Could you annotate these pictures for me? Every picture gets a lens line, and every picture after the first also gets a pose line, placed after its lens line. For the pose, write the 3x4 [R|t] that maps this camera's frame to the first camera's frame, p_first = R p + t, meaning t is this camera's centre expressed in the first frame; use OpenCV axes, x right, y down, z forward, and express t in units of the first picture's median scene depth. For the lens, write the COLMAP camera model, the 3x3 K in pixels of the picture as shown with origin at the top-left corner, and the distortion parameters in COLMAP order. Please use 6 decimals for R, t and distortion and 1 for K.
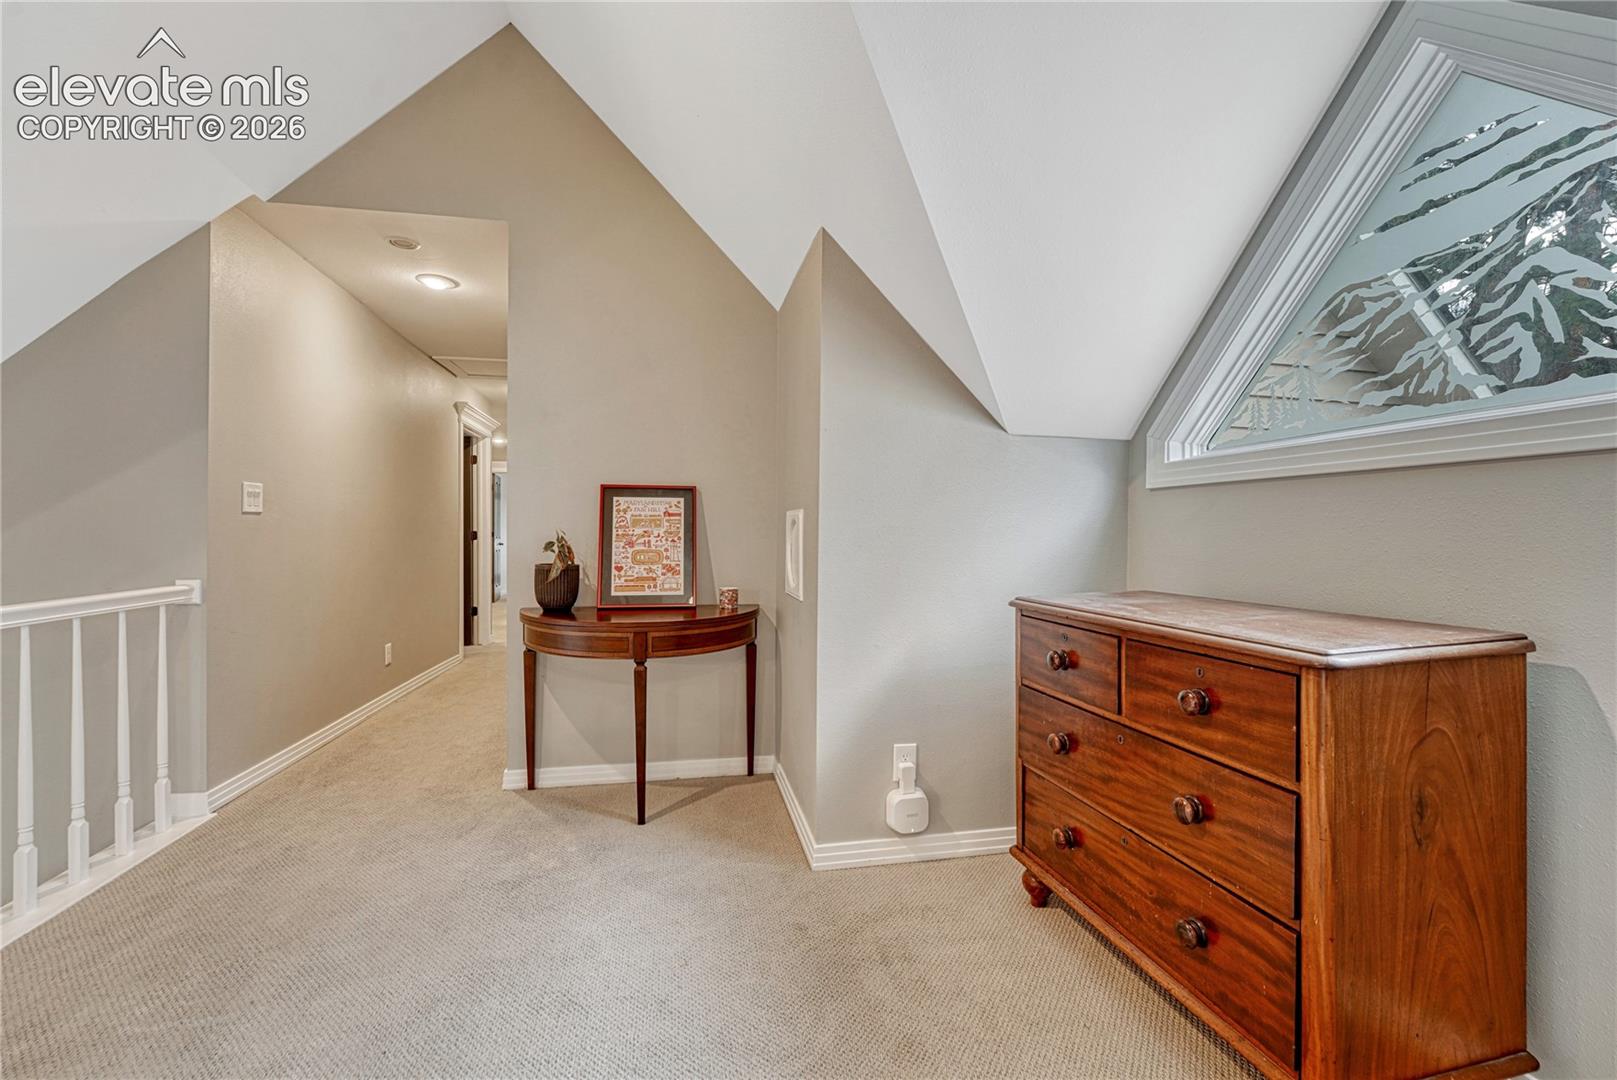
lens RADIAL K [[691.7, 0, 807.7], [0, 691.7, 539.7], [0, 0, 1]] dist [-0.013326, 0.001834]
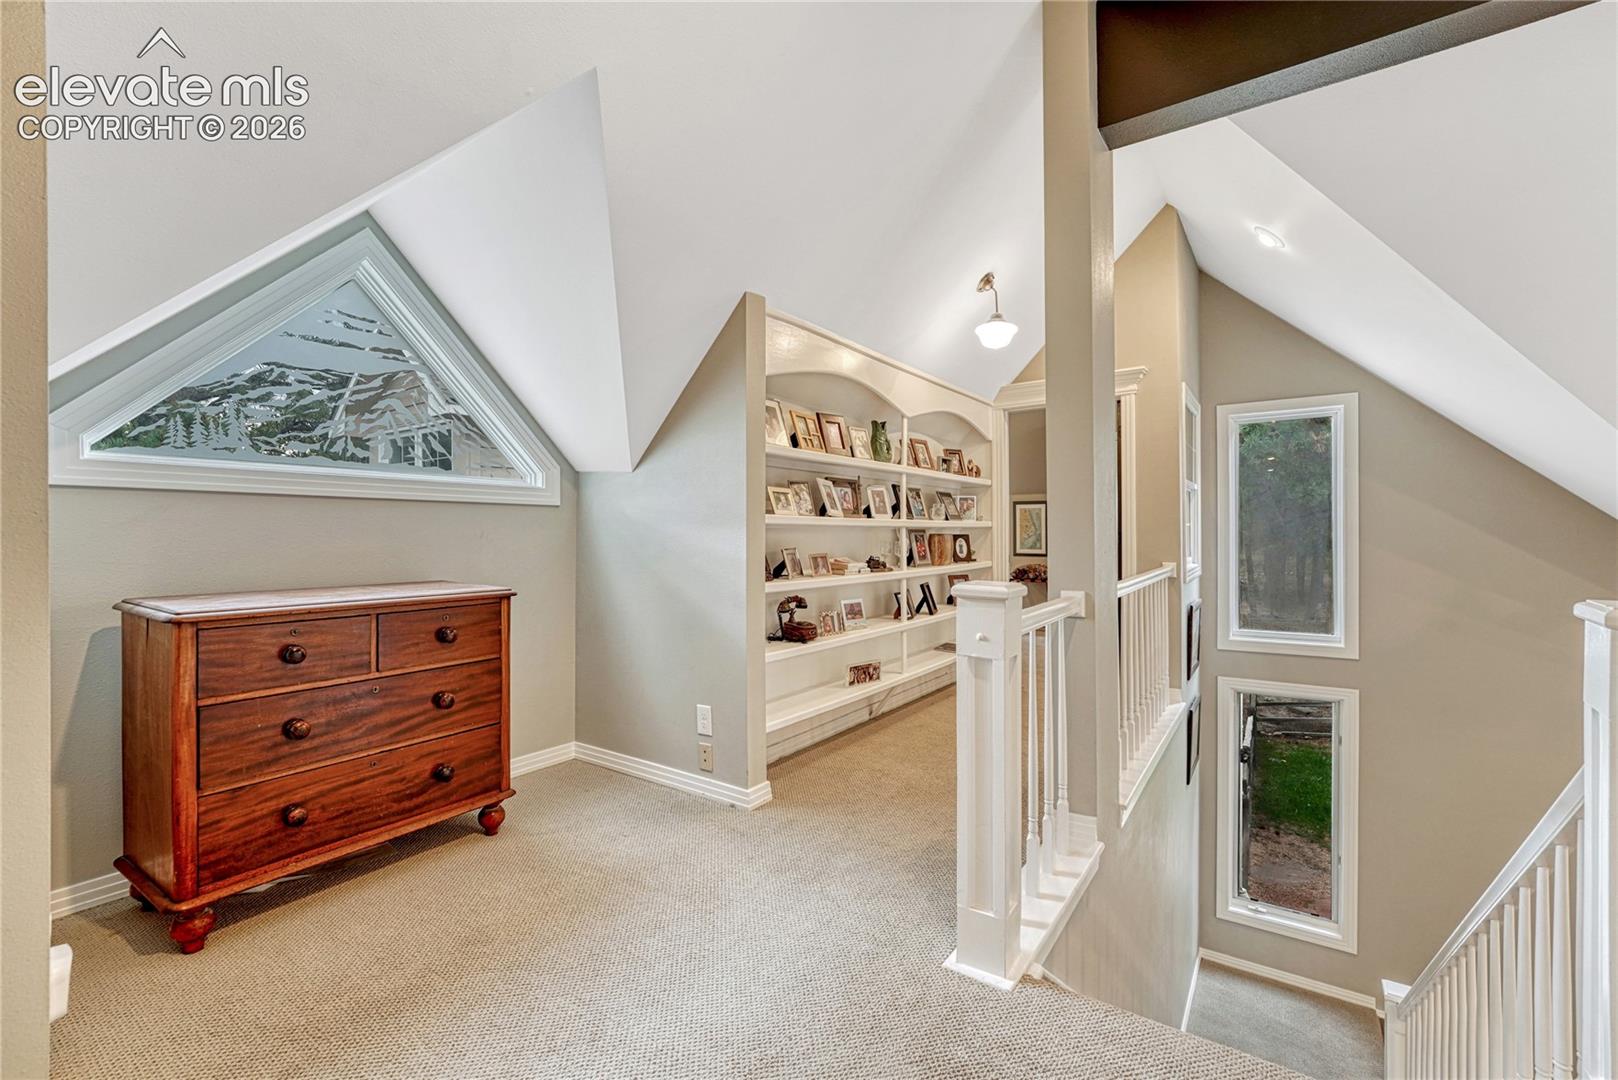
lens RADIAL K [[692.2, 0, 806.9], [0, 692.2, 532.7], [0, 0, 1]] dist [-0.013326, 0.001834]
pose [[-0.690283, 0.004545, 0.723525, -1.120580], [0.006138, 0.999981, -0.000426, -0.009291], [-0.723513, 0.004147, -0.690298, 1.331563]]
